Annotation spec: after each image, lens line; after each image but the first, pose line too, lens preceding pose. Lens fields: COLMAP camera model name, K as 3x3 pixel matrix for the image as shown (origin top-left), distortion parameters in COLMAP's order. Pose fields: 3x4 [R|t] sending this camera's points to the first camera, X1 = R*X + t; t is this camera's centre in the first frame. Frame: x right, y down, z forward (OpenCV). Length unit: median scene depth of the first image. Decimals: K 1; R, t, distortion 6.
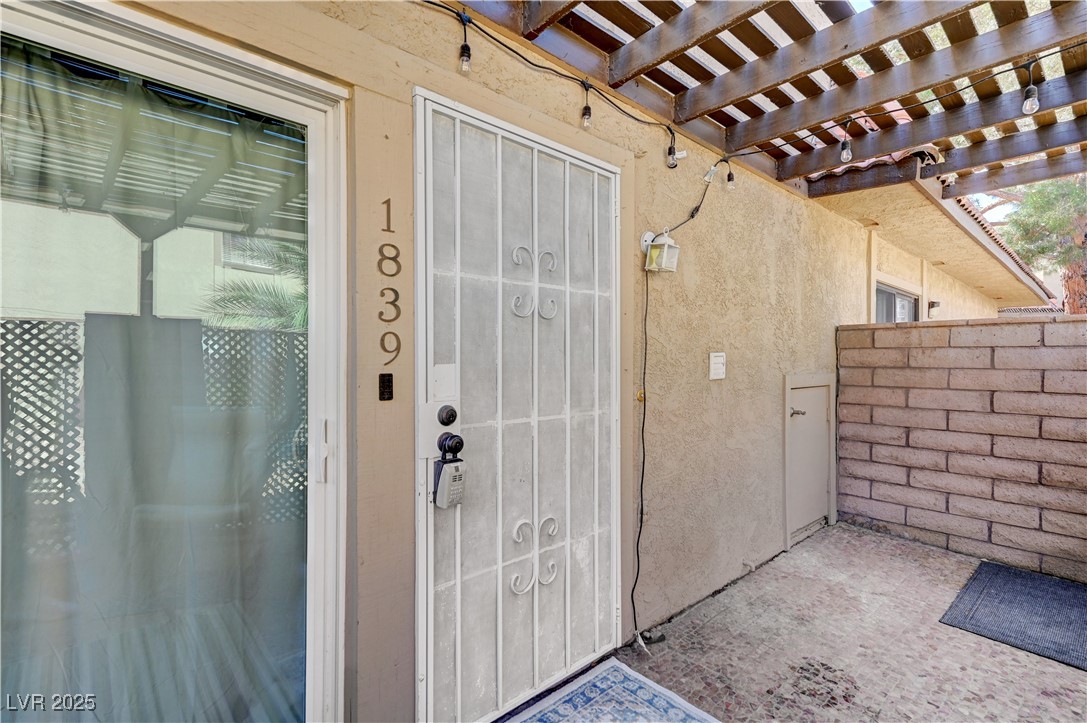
lens RADIAL K [[498.6, 0, 545.6], [0, 498.6, 366.9], [0, 0, 1]] dist [0.000973, 0.000041]
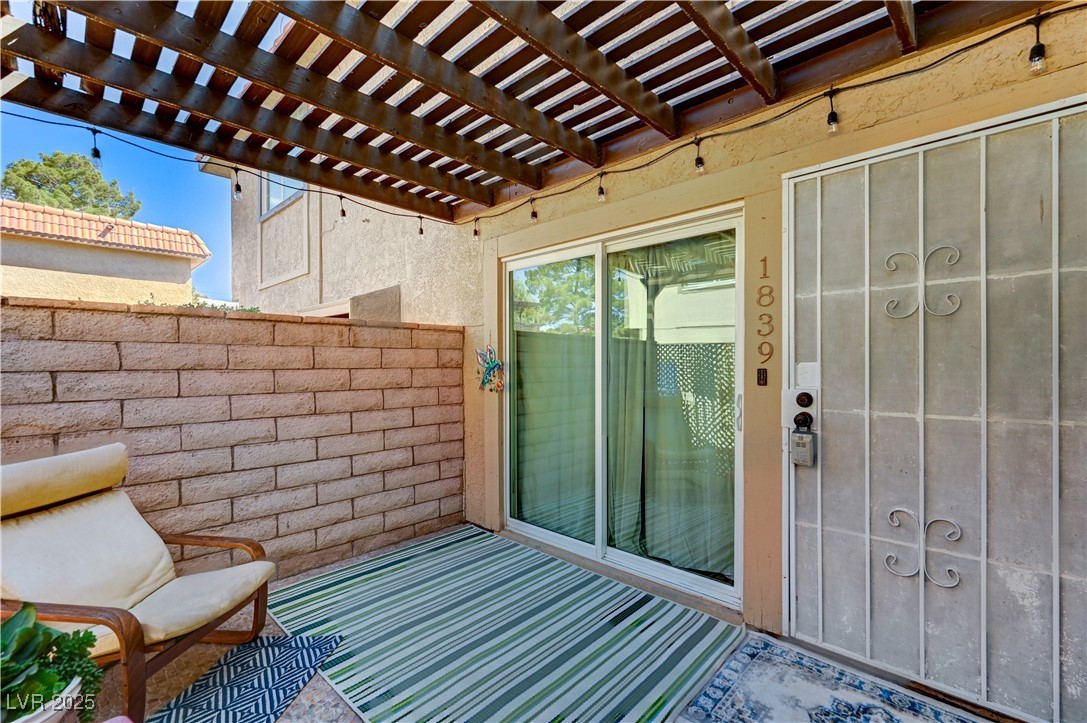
lens RADIAL K [[463.7, 0, 547.8], [0, 463.7, 366.8], [0, 0, 1]] dist [0.000583, 0.000025]
pose [[0.089403, 0.006528, -0.995974, 1.020578], [-0.003195, 0.999975, 0.006267, 0.001038], [0.995990, 0.002622, 0.089422, 0.180196]]
